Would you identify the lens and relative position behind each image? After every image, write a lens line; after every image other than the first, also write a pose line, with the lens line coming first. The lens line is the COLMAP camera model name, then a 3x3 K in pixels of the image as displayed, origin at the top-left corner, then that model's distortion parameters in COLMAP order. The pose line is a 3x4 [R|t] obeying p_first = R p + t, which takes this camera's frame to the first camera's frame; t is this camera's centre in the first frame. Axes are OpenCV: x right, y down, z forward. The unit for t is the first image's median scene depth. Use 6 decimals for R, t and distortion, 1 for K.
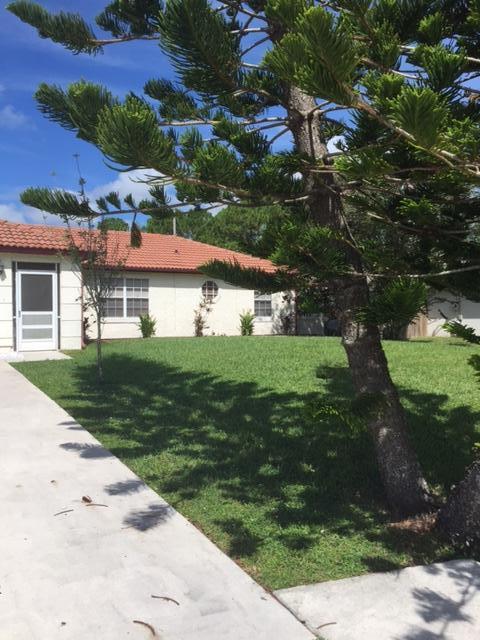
lens RADIAL K [[541.1, 0, 239.5], [0, 541.1, 325.6], [0, 0, 1]] dist [0.067866, -0.095683]
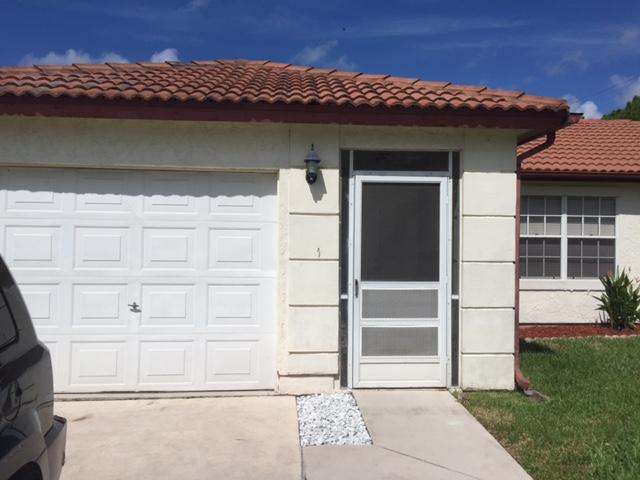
lens RADIAL K [[541.1, 0, 330.9], [0, 541.1, 237.9], [0, 0, 1]] dist [0.067866, -0.095683]
pose [[0.901743, 0.005763, -0.432233, -0.189750], [-0.020313, 0.999371, -0.029053, -0.033034], [0.431794, 0.034978, 0.901294, 0.481971]]
